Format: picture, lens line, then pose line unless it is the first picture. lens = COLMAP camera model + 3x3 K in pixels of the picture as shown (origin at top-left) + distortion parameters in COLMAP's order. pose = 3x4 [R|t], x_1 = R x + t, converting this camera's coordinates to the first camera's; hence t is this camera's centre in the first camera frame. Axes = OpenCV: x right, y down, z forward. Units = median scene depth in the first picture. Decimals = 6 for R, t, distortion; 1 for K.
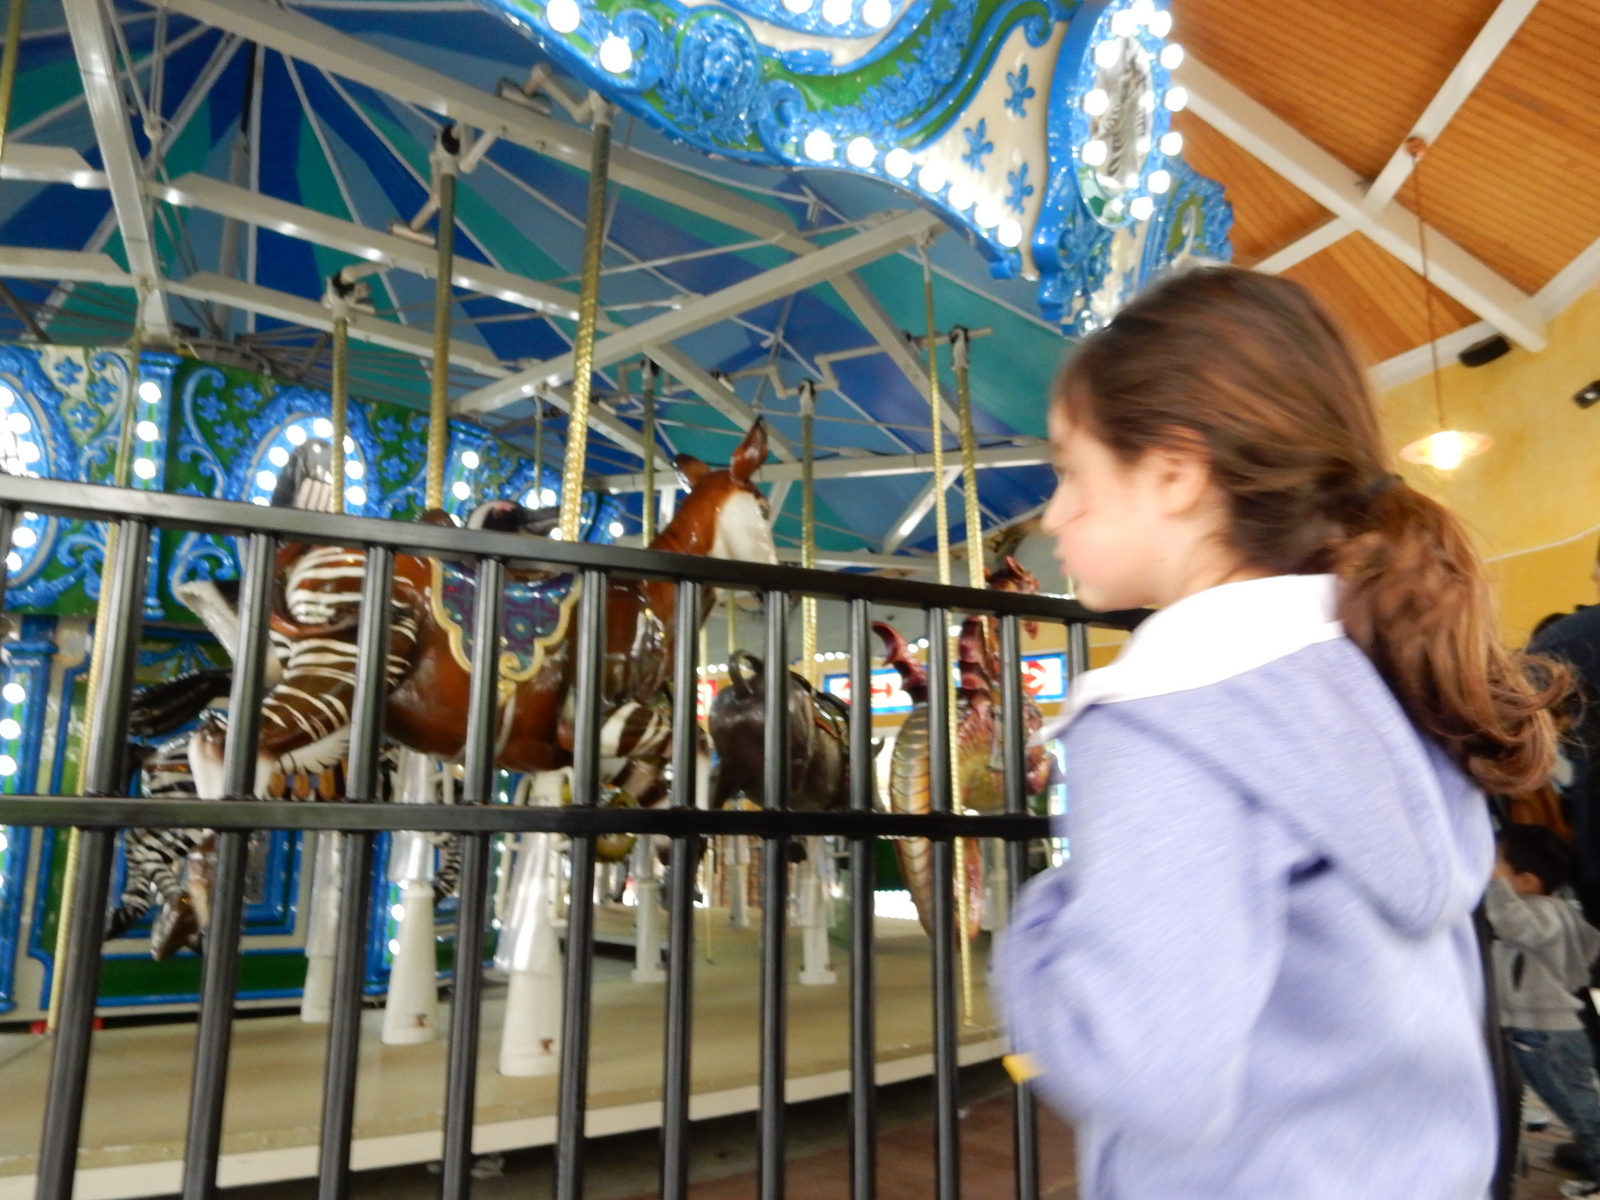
lens RADIAL K [[1151.2, 0, 801.0], [0, 1151.2, 601.7], [0, 0, 1]] dist [0.002113, 0.003050]
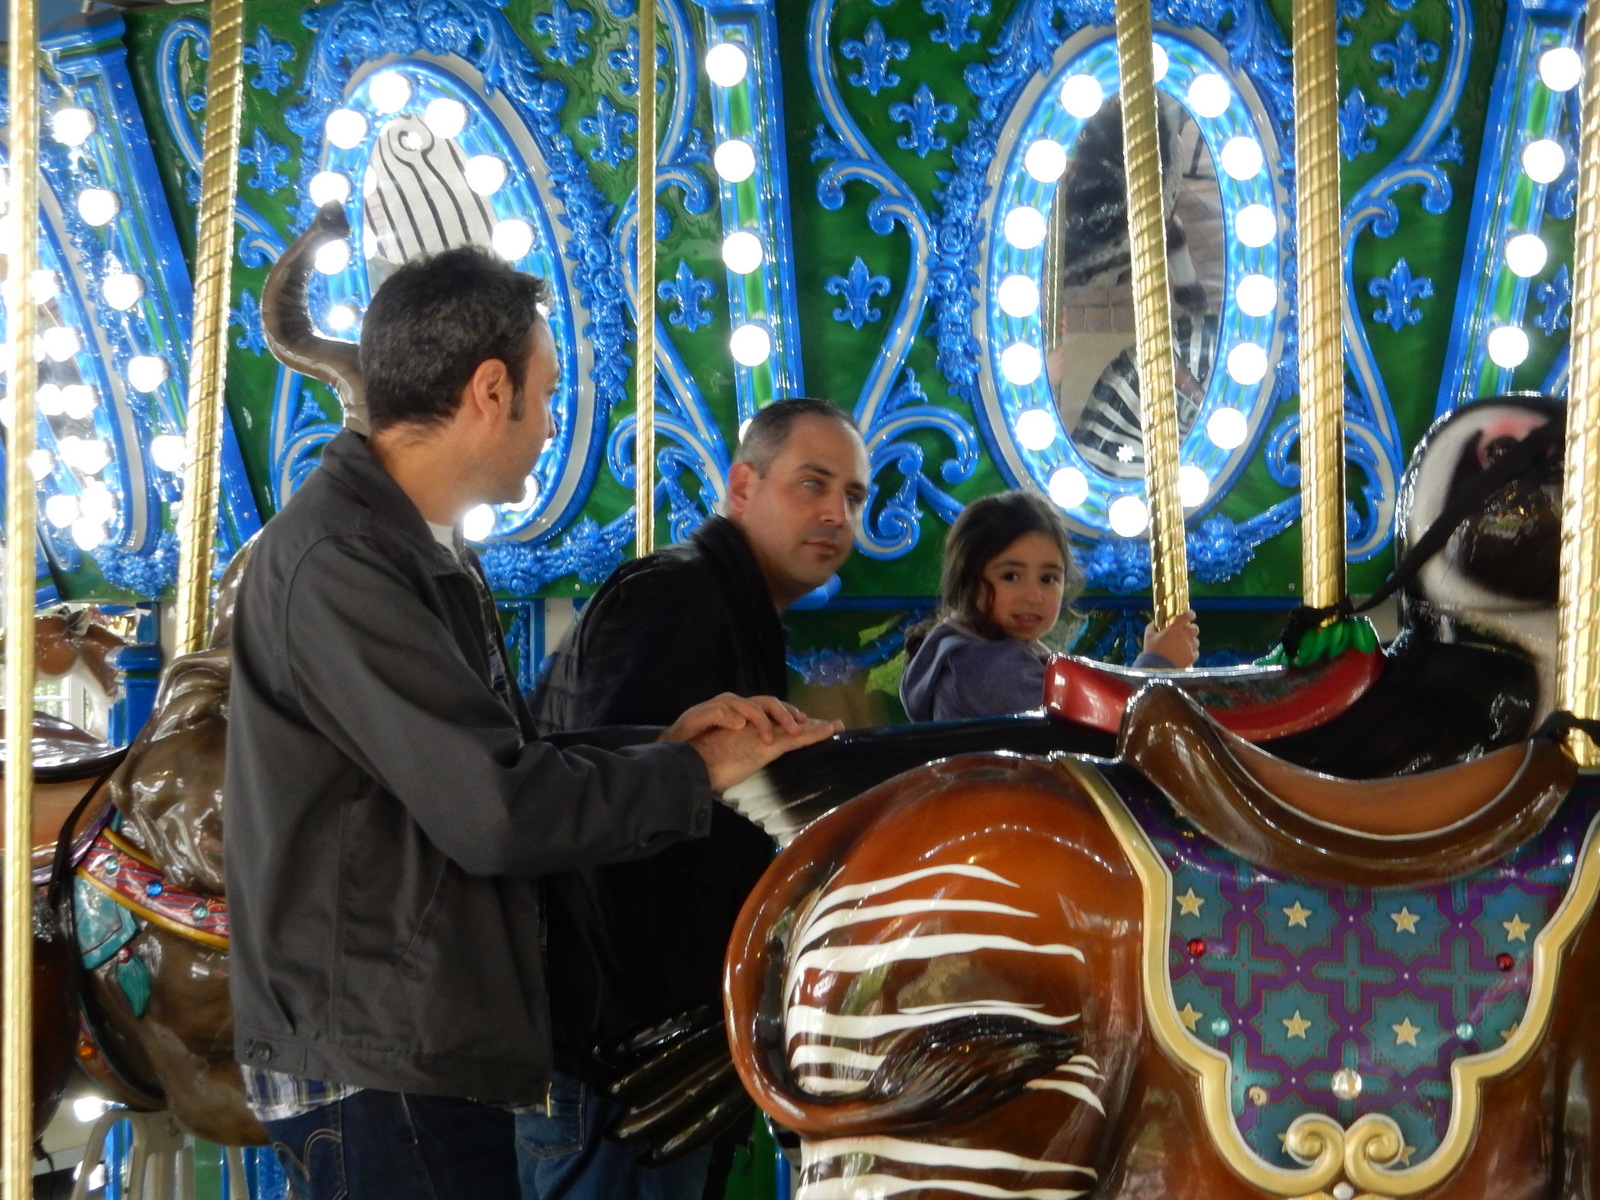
lens RADIAL K [[3319.8, 0, 799.4], [0, 3319.8, 599.5], [0, 0, 1]] dist [-0.101099, 0.000000]
pose [[0.805721, 0.001861, -0.592292, 0.121244], [0.118941, 0.979116, 0.164876, -0.177710], [0.580229, -0.203292, 0.788674, 0.079937]]
